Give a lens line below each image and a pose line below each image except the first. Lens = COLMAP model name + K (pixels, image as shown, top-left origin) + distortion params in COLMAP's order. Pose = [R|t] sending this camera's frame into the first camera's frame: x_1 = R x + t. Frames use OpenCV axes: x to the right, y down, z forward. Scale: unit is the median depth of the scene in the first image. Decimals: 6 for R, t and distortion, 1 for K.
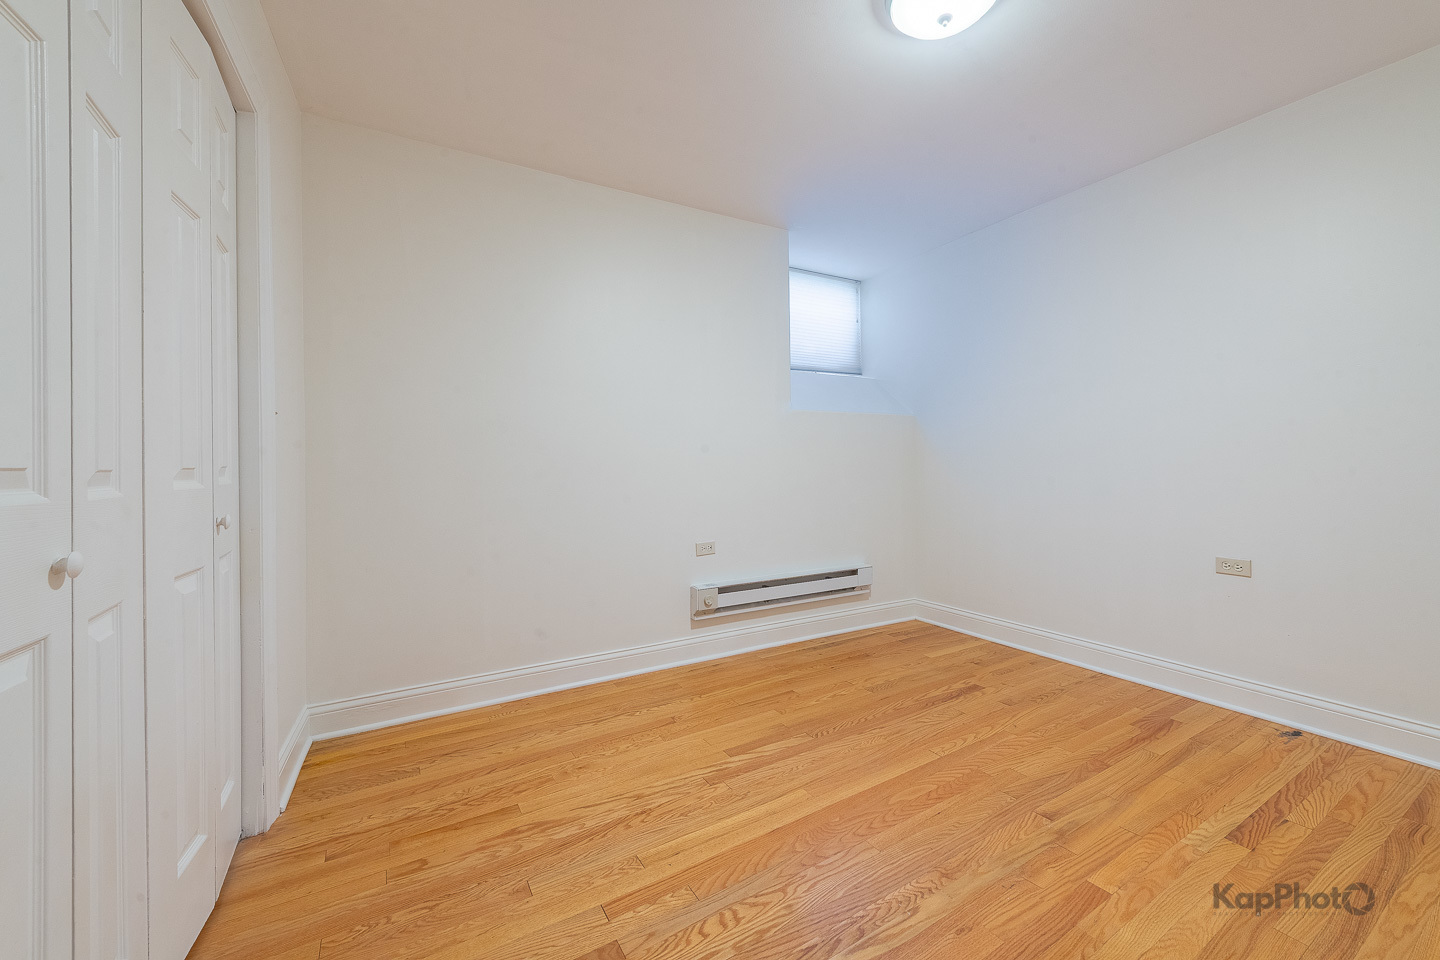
lens RADIAL K [[607.8, 0, 700.6], [0, 607.8, 462.7], [0, 0, 1]] dist [0.003211, -0.000041]
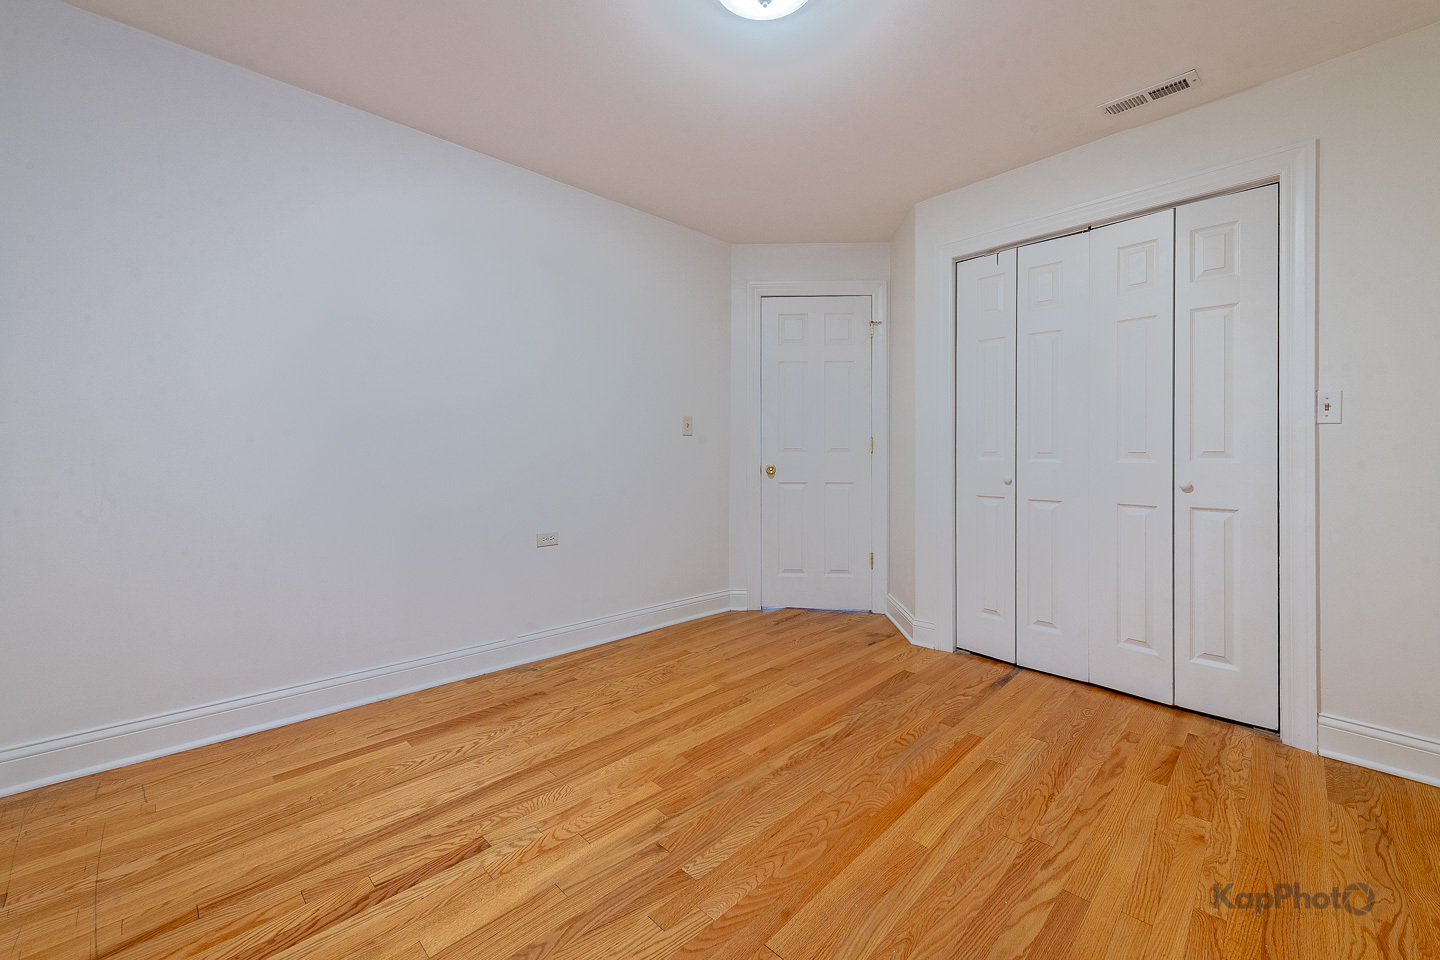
lens RADIAL K [[607.8, 0, 700.6], [0, 607.8, 462.7], [0, 0, 1]] dist [0.003211, -0.000041]
pose [[-0.974000, 0.011359, -0.226265, 0.727625], [0.008807, 0.999886, 0.012283, 0.004410], [0.226379, 0.009971, -0.973988, 1.940943]]
